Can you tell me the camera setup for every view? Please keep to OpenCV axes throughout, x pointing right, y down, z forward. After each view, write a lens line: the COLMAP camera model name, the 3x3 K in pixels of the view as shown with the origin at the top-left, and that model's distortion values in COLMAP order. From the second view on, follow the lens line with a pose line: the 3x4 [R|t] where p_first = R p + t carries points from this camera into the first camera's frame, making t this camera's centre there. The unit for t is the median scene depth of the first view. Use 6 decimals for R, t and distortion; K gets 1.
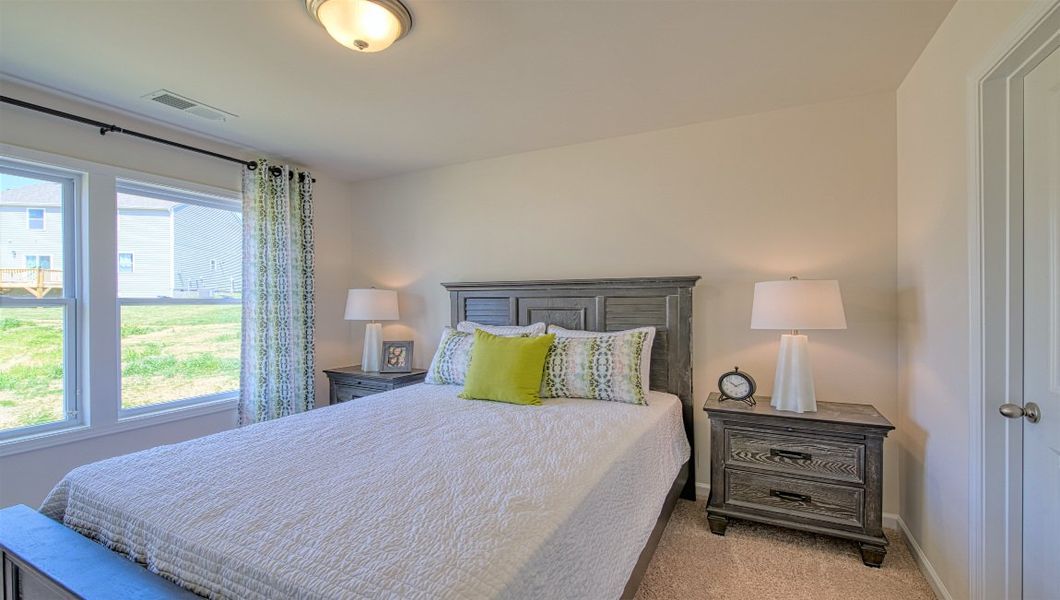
lens RADIAL K [[456.9, 0, 533.0], [0, 456.9, 299.8], [0, 0, 1]] dist [0.000421, -0.001331]
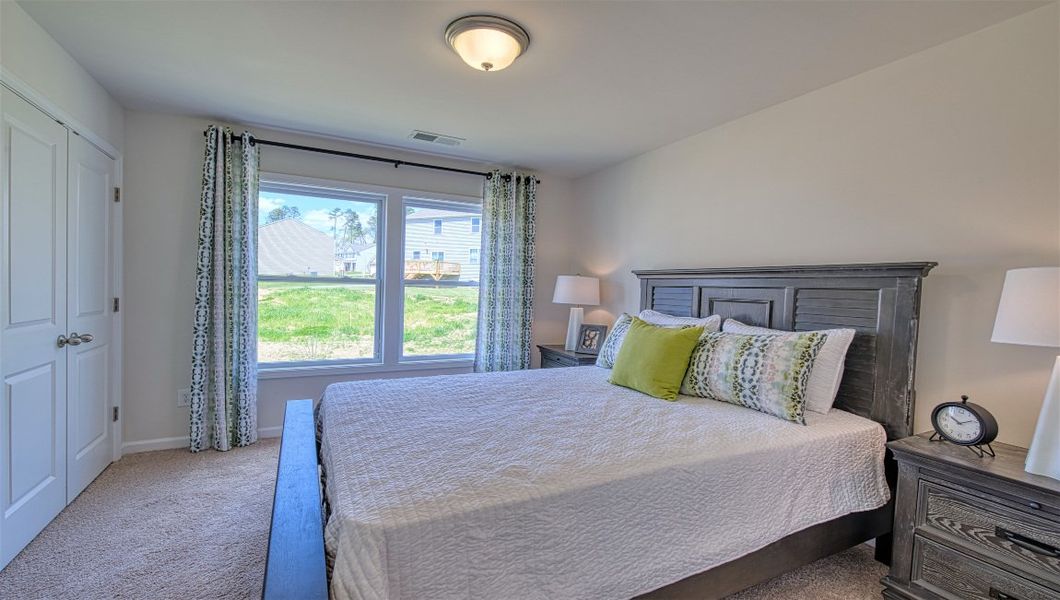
lens RADIAL K [[456.9, 0, 532.6], [0, 456.9, 303.8], [0, 0, 1]] dist [0.000421, -0.001331]
pose [[0.803482, 0.047639, -0.593419, 0.295359], [-0.029412, 0.998752, 0.040355, 0.002295], [0.594601, -0.014971, 0.803881, 0.074196]]
